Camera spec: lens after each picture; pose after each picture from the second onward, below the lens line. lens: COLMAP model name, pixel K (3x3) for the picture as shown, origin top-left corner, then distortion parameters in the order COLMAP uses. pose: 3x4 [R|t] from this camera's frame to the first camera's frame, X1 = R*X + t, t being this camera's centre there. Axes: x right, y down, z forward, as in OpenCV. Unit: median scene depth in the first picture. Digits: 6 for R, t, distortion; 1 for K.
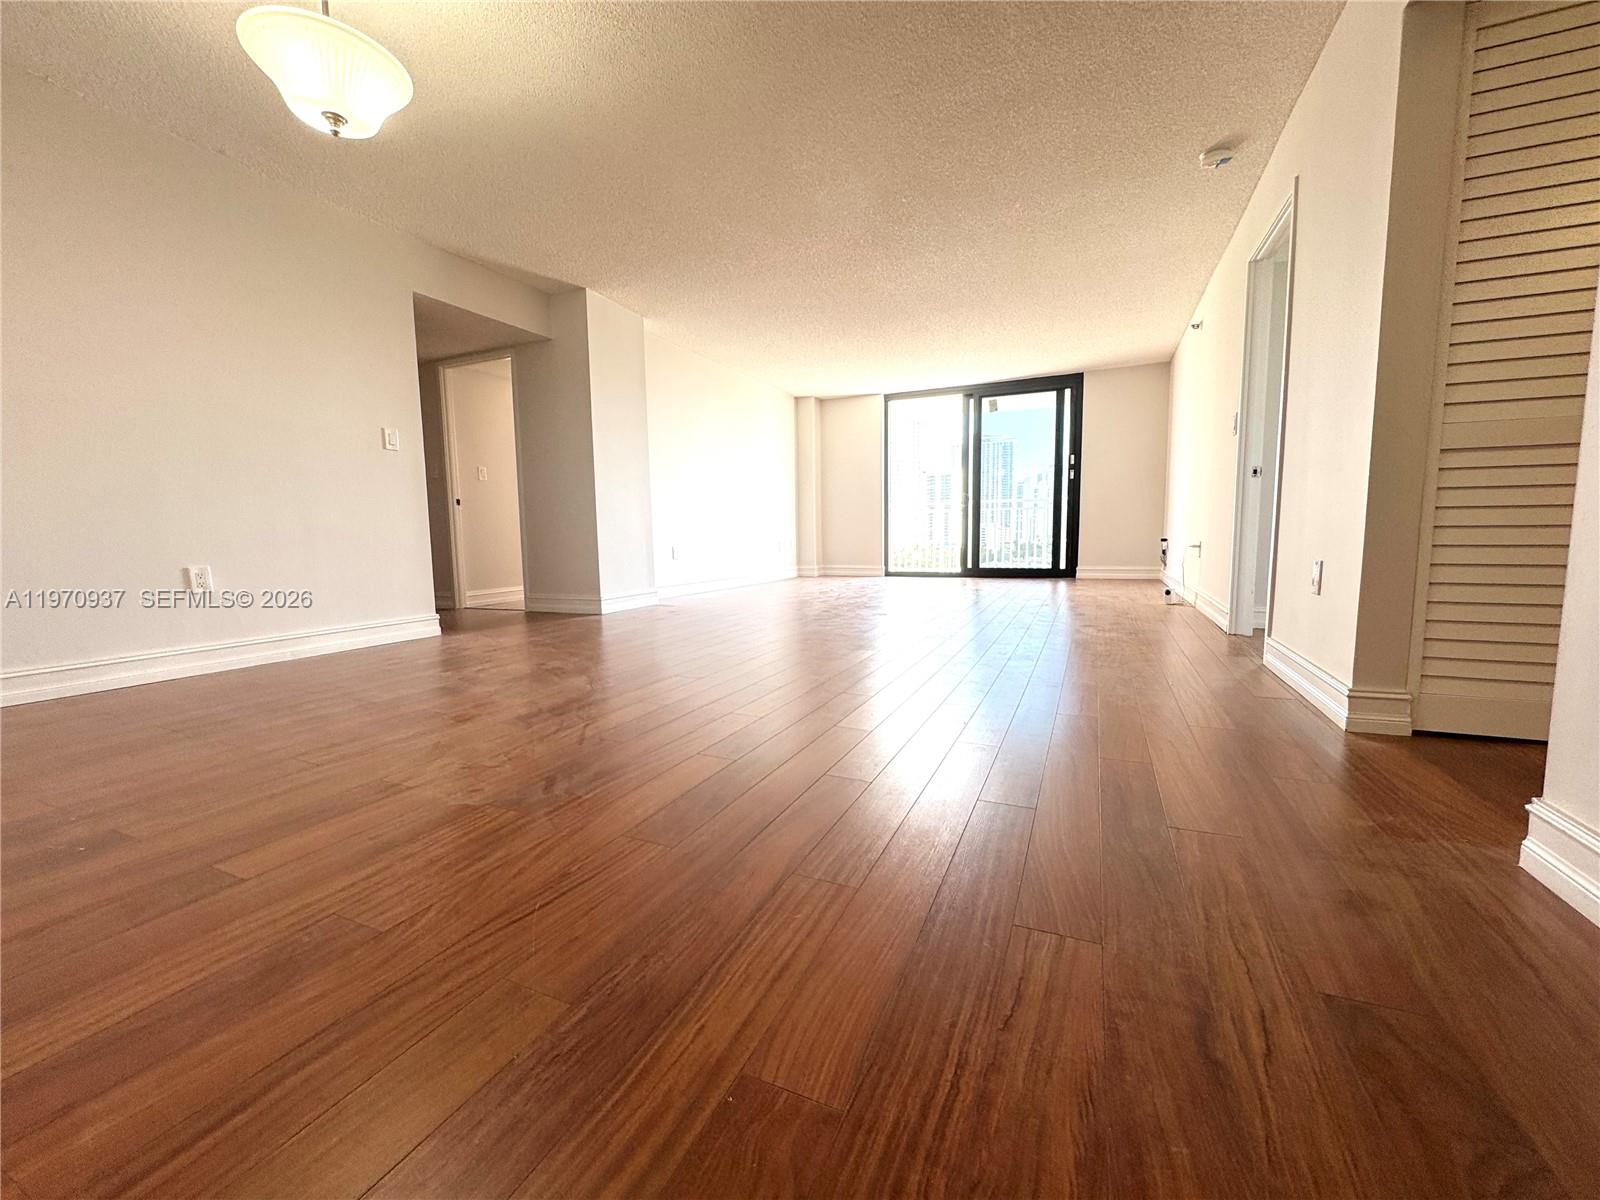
lens RADIAL K [[642.3, 0, 805.6], [0, 642.3, 595.1], [0, 0, 1]] dist [-0.004014, 0.000793]
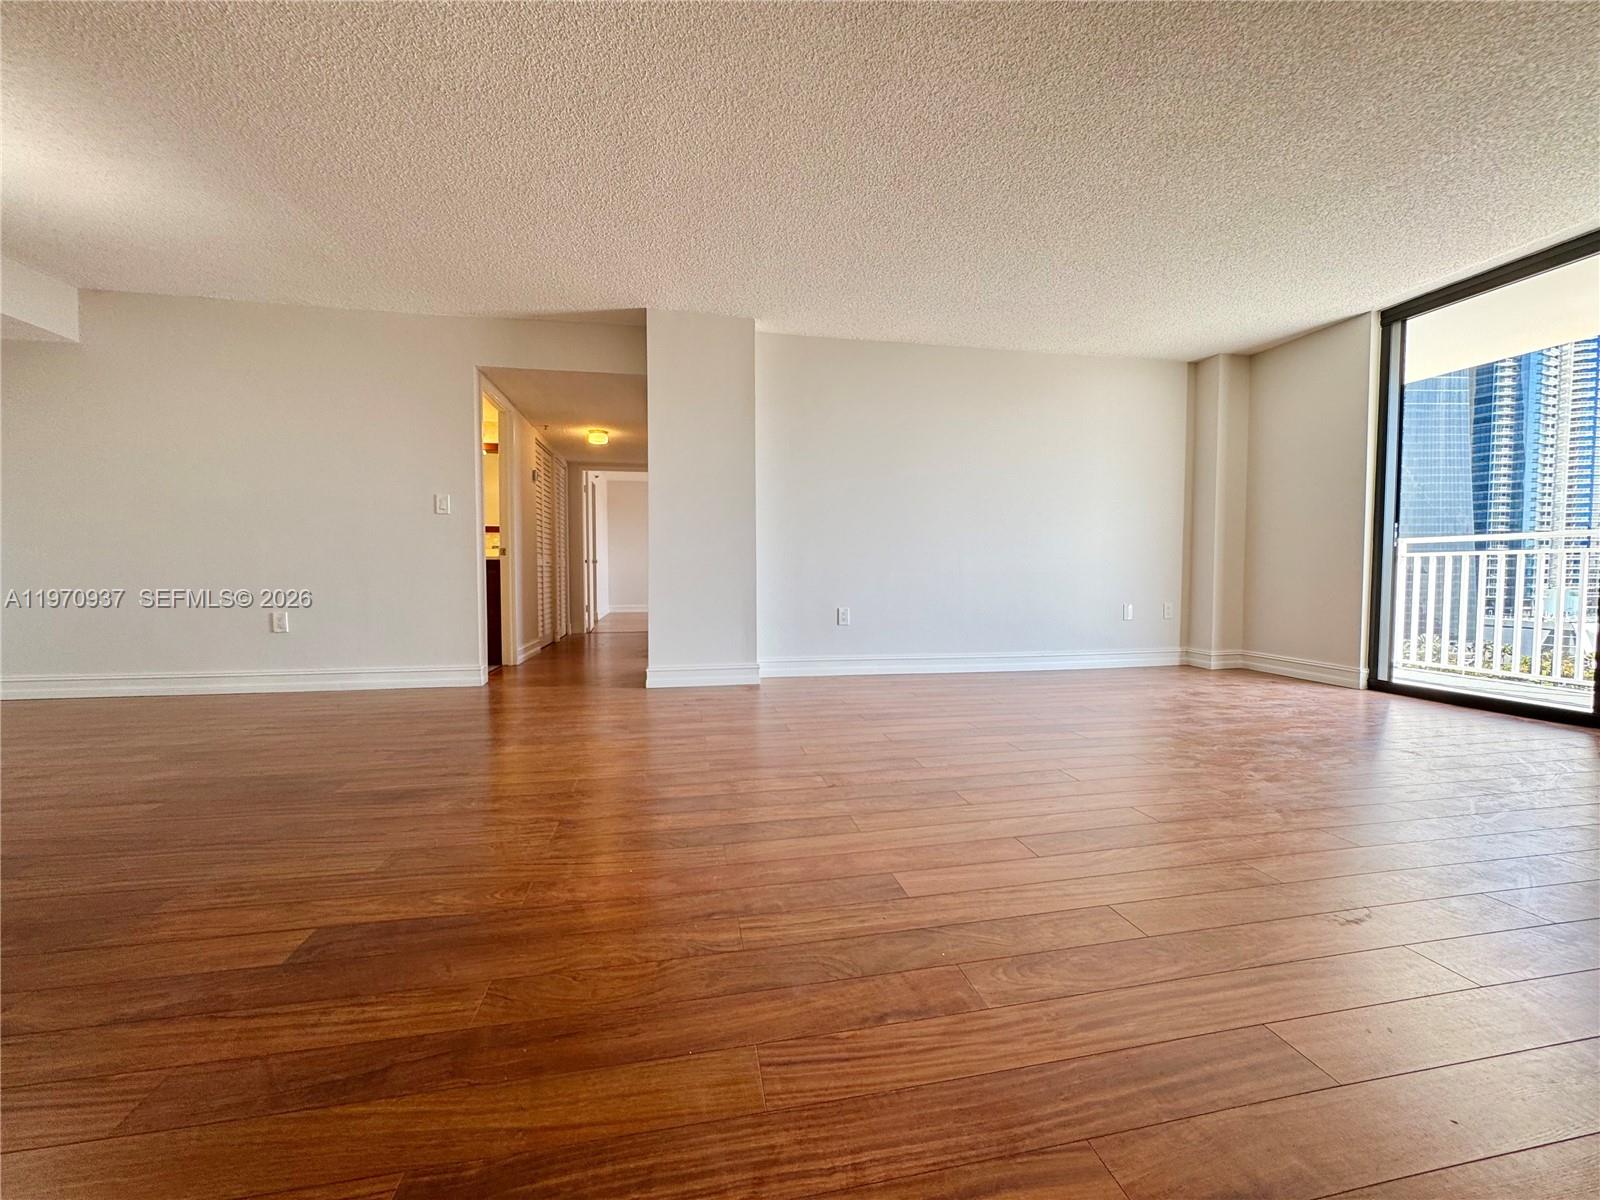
lens RADIAL K [[642.3, 0, 799.8], [0, 642.3, 597.8], [0, 0, 1]] dist [-0.004014, 0.000793]
pose [[0.574022, 0.050609, -0.817274, 0.305589], [-0.090596, 0.995886, -0.001962, -0.066818], [0.813812, 0.075168, 0.576246, 0.431042]]
